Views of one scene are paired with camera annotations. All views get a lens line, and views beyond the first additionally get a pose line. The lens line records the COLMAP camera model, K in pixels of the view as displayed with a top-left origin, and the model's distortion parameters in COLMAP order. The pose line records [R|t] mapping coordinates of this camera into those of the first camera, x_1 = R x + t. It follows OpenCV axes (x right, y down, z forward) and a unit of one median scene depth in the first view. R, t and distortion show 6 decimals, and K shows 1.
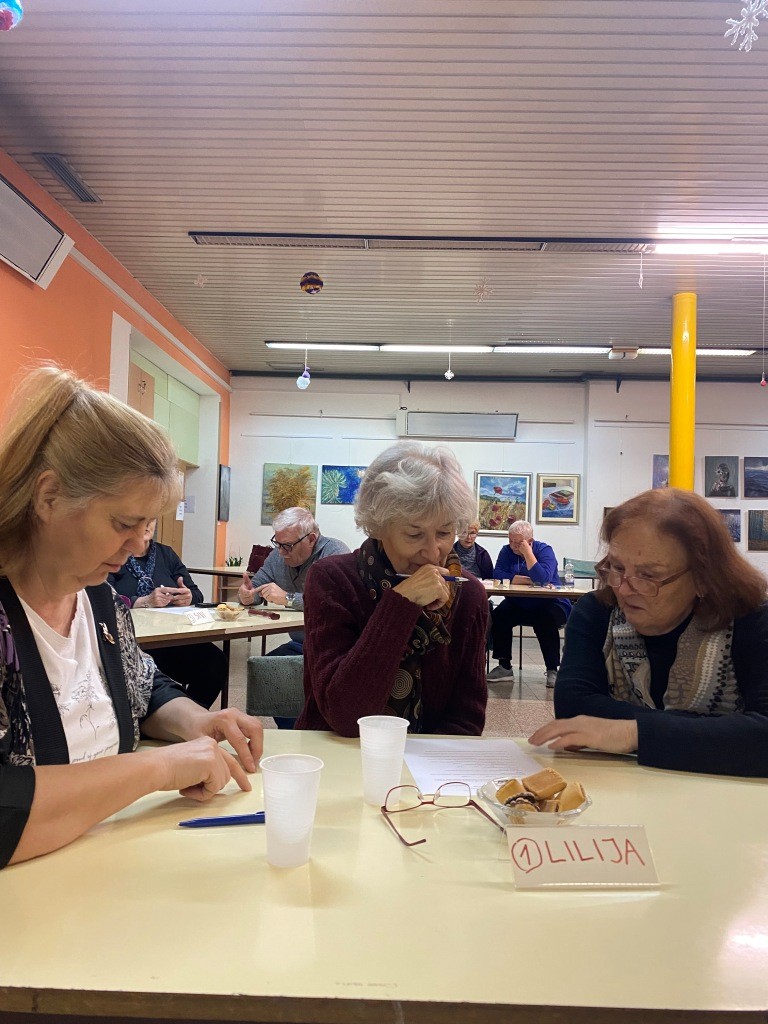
lens RADIAL K [[774.5, 0, 375.6], [0, 774.5, 508.9], [0, 0, 1]] dist [0.169343, -0.423831]
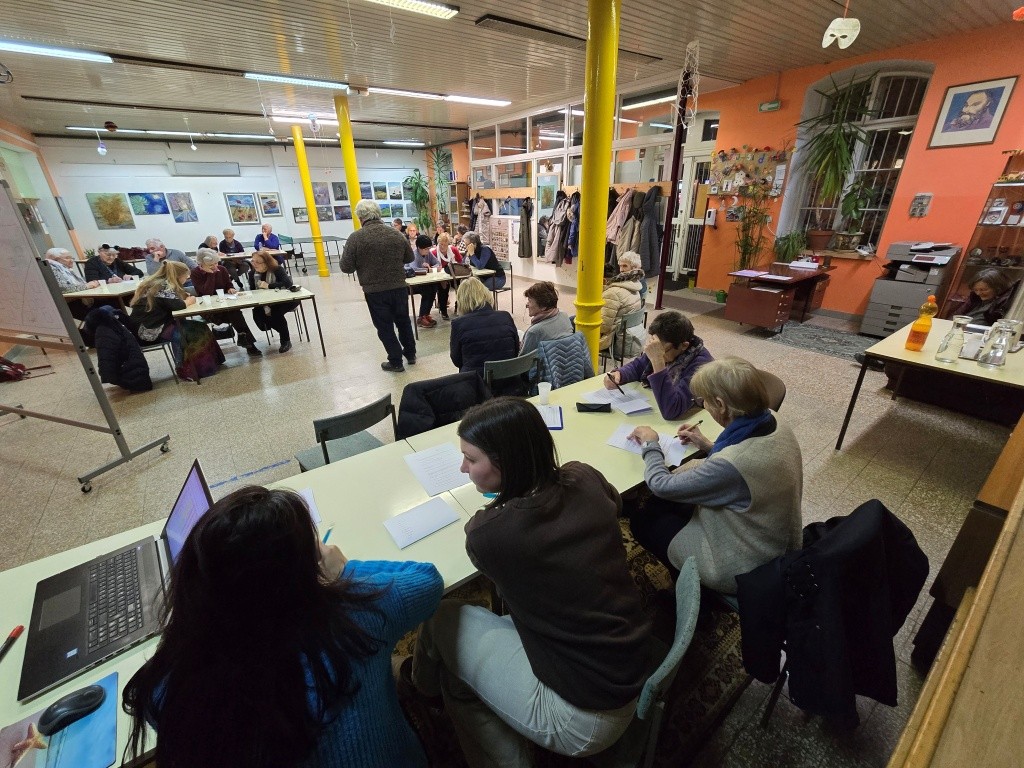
lens RADIAL K [[417.1, 0, 510.3], [0, 417.1, 375.6], [0, 0, 1]] dist [0.000532, 0.000445]
pose [[0.794182, -0.283471, 0.537512, -0.001703], [0.024793, 0.898910, 0.437432, -0.078561], [-0.607174, -0.334074, 0.720926, -0.442912]]
